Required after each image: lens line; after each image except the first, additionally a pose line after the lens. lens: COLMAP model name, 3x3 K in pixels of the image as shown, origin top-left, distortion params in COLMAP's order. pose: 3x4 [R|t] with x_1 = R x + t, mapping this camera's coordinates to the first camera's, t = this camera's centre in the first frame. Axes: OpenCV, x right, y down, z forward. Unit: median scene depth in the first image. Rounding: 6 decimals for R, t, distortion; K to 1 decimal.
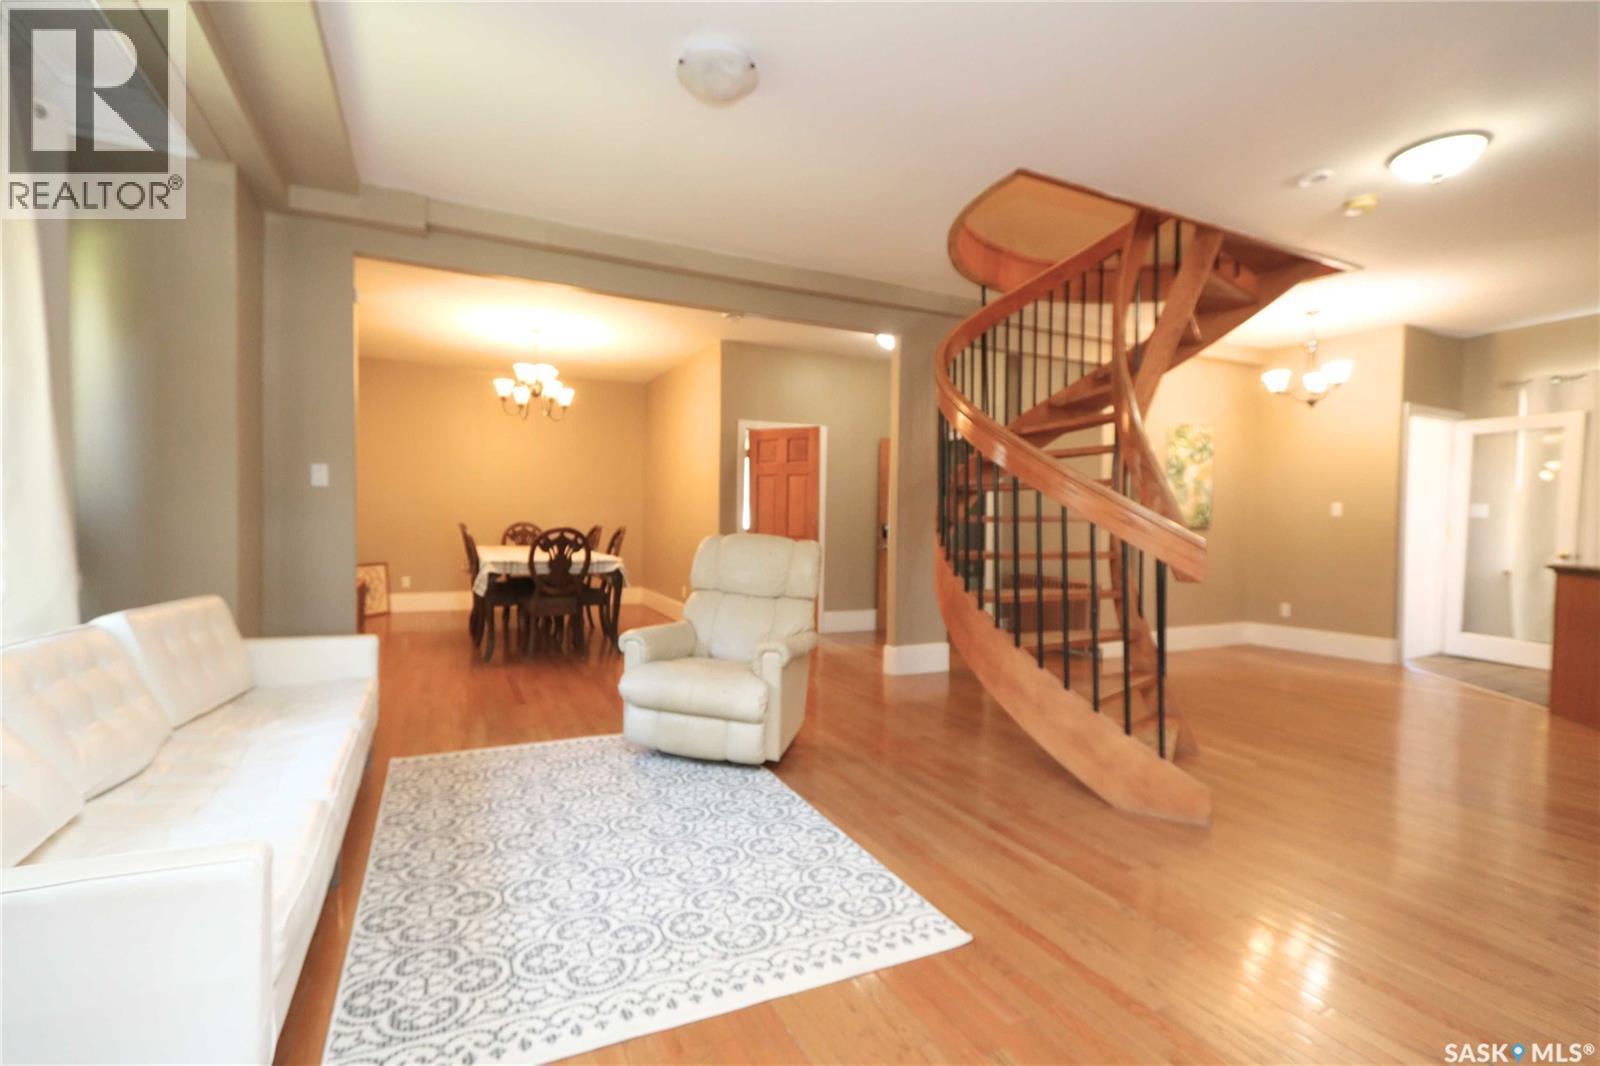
lens RADIAL K [[722.0, 0, 805.4], [0, 722.0, 525.2], [0, 0, 1]] dist [0.004746, 0.000495]
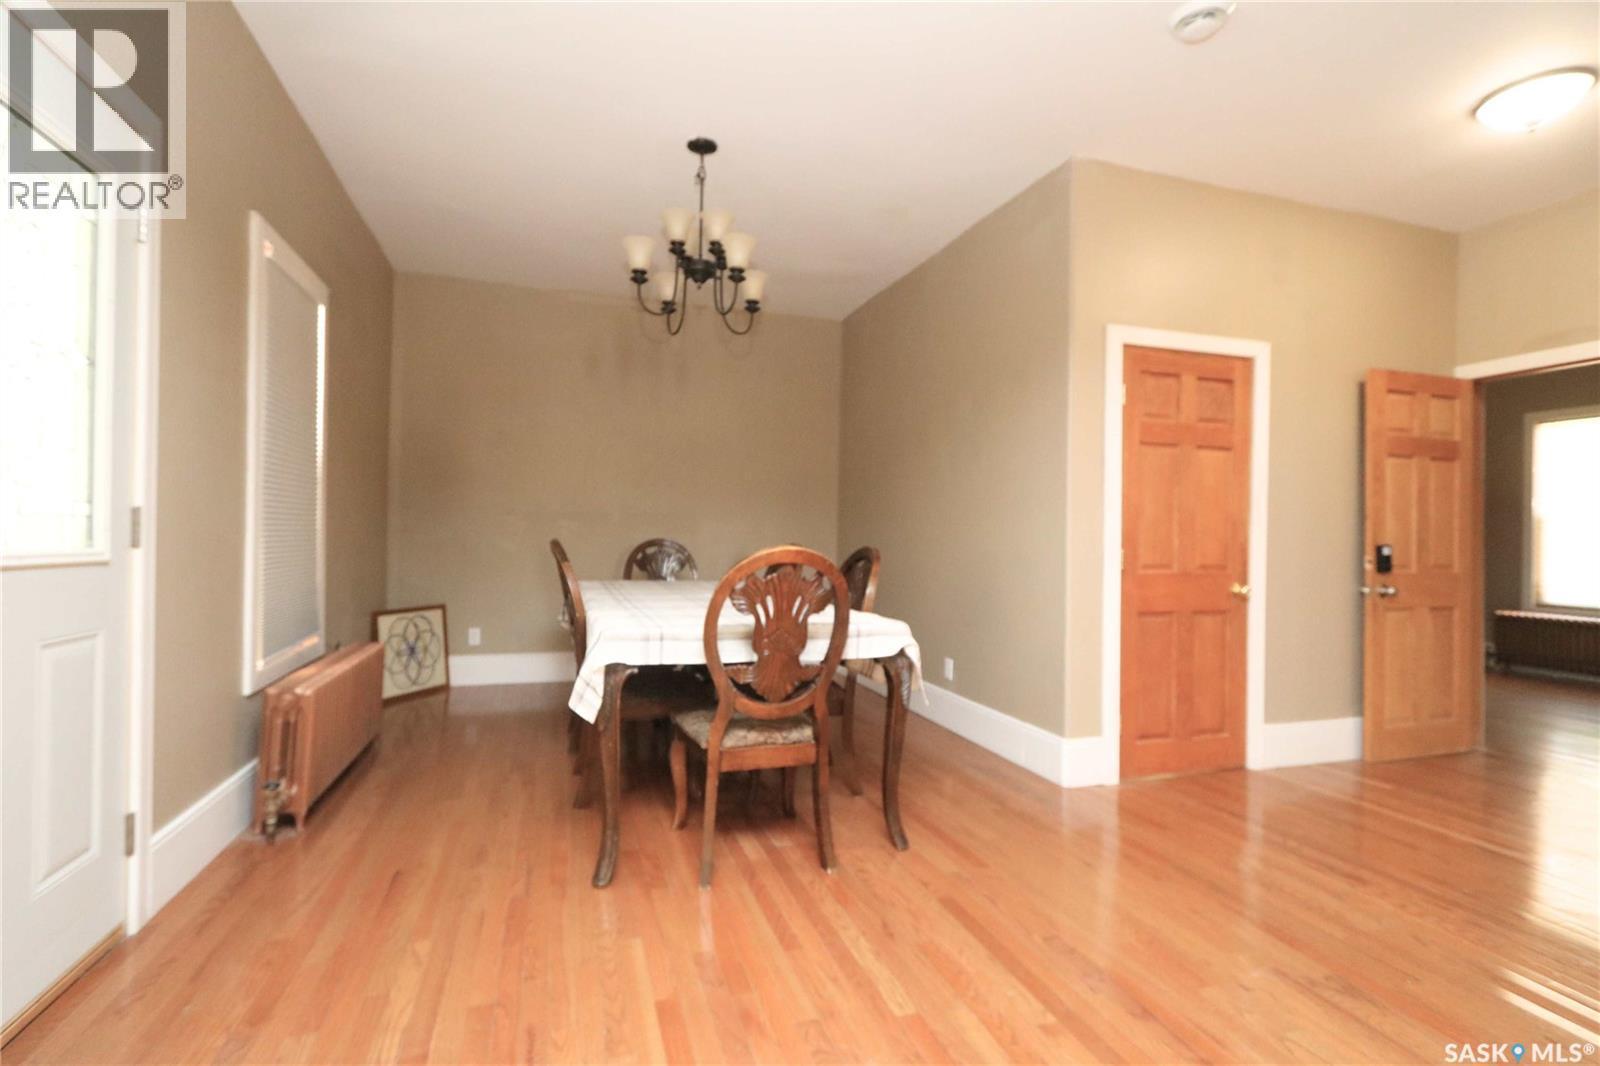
lens RADIAL K [[722.0, 0, 794.1], [0, 722.0, 538.4], [0, 0, 1]] dist [0.004746, 0.000495]
pose [[0.988712, 0.005704, -0.149720, -0.224765], [-0.008115, 0.999847, -0.015499, 0.003357], [0.149608, 0.016539, 0.988607, 0.503073]]
